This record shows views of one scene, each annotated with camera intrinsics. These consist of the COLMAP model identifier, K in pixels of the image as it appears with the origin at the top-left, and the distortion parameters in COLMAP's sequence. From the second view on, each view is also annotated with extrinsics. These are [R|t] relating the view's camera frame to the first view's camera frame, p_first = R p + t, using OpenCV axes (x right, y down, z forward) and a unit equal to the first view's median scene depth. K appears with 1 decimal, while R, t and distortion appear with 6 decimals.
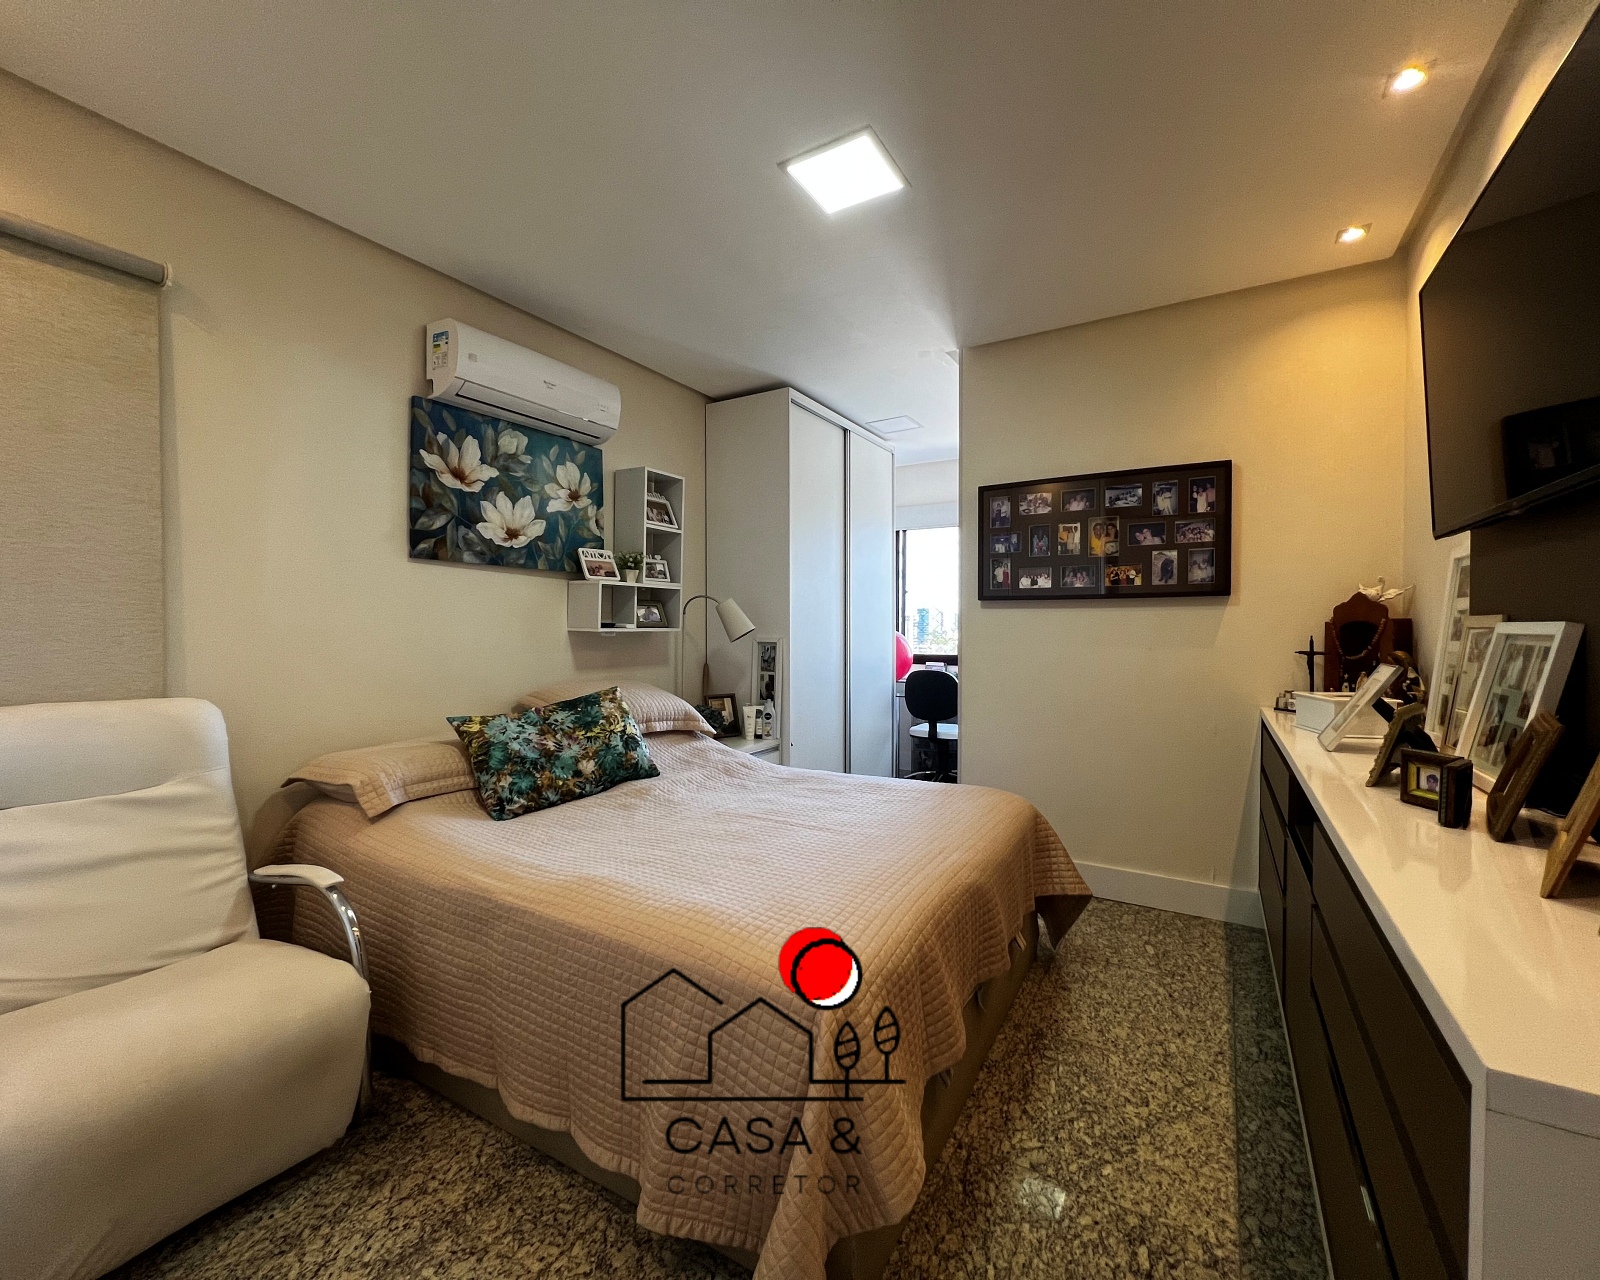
lens RADIAL K [[680.7, 0, 791.5], [0, 680.7, 634.4], [0, 0, 1]] dist [0.000860, 0.000250]
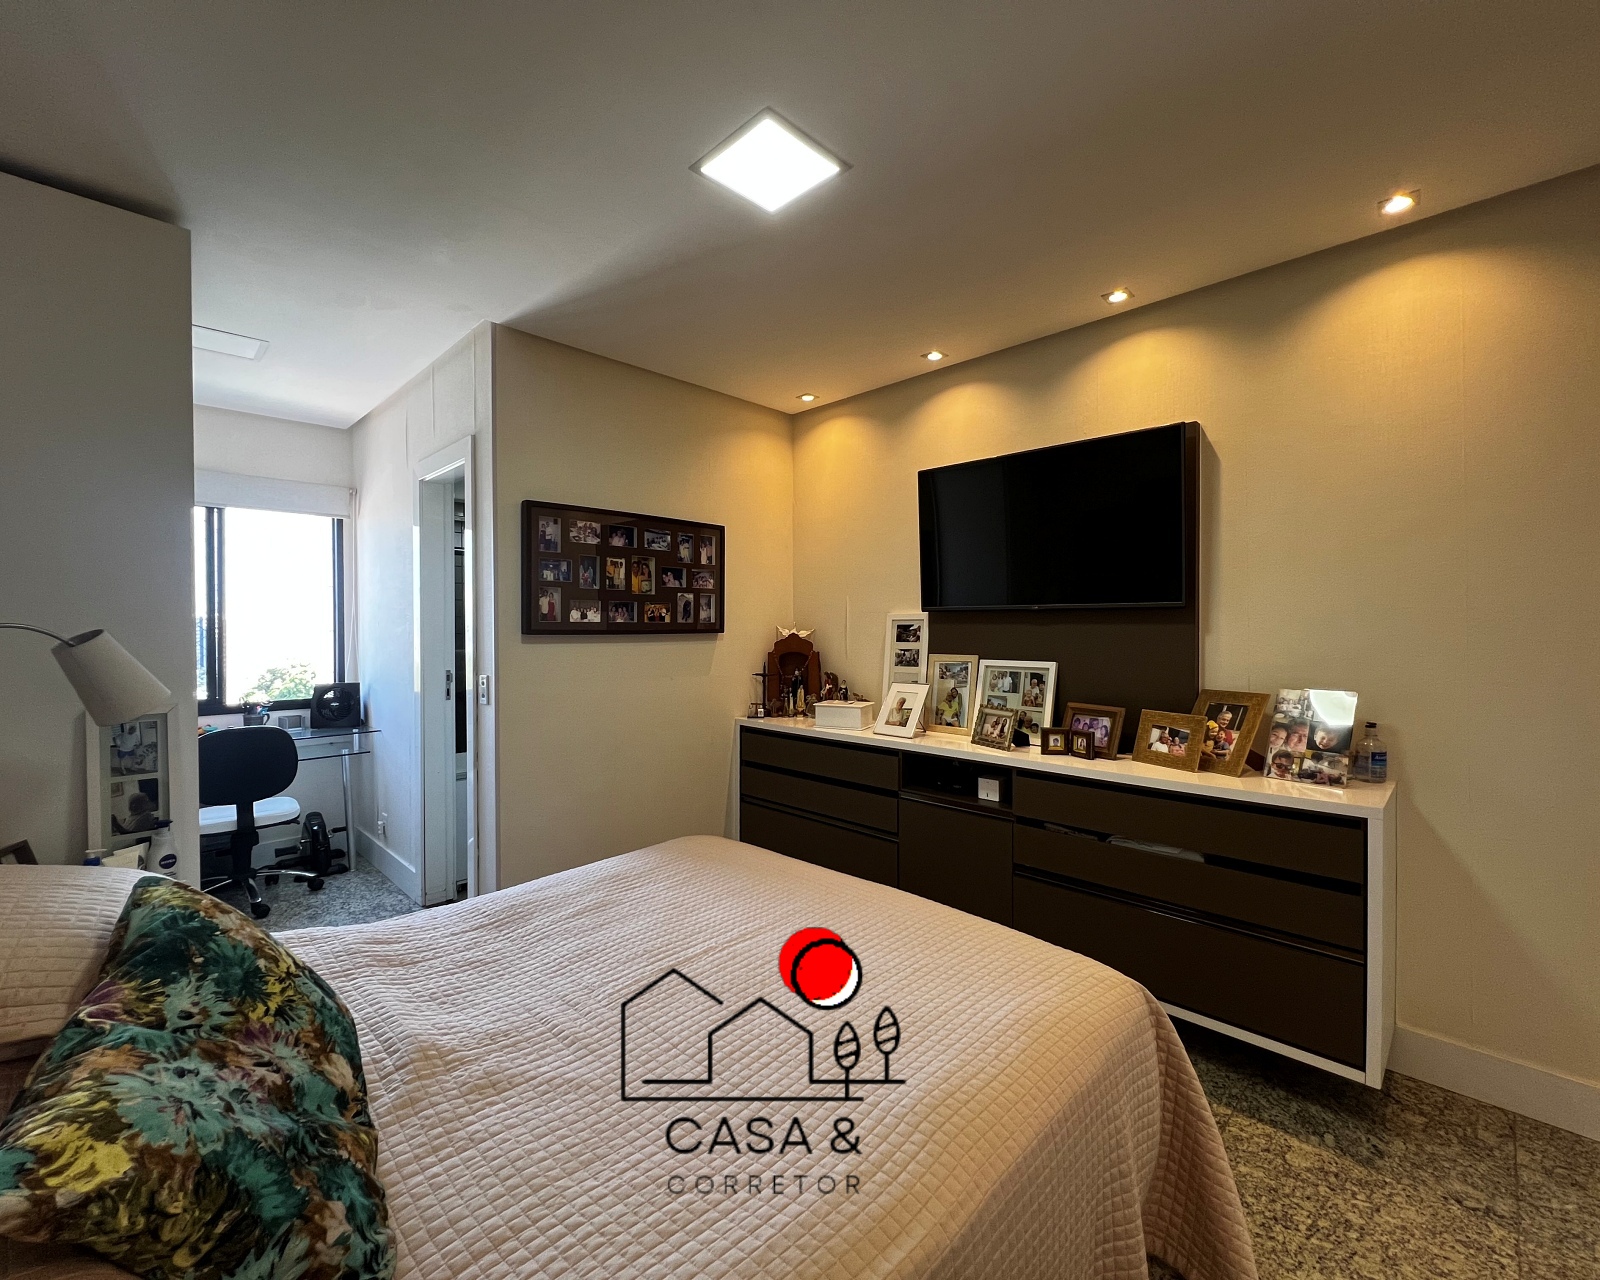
lens RADIAL K [[689.6, 0, 791.3], [0, 689.6, 636.2], [0, 0, 1]] dist [0.003320, -0.000039]
pose [[0.236169, -0.014155, 0.971609, -0.518234], [0.015346, 0.999824, 0.010836, -0.056358], [-0.971591, 0.012351, 0.236345, 0.516062]]
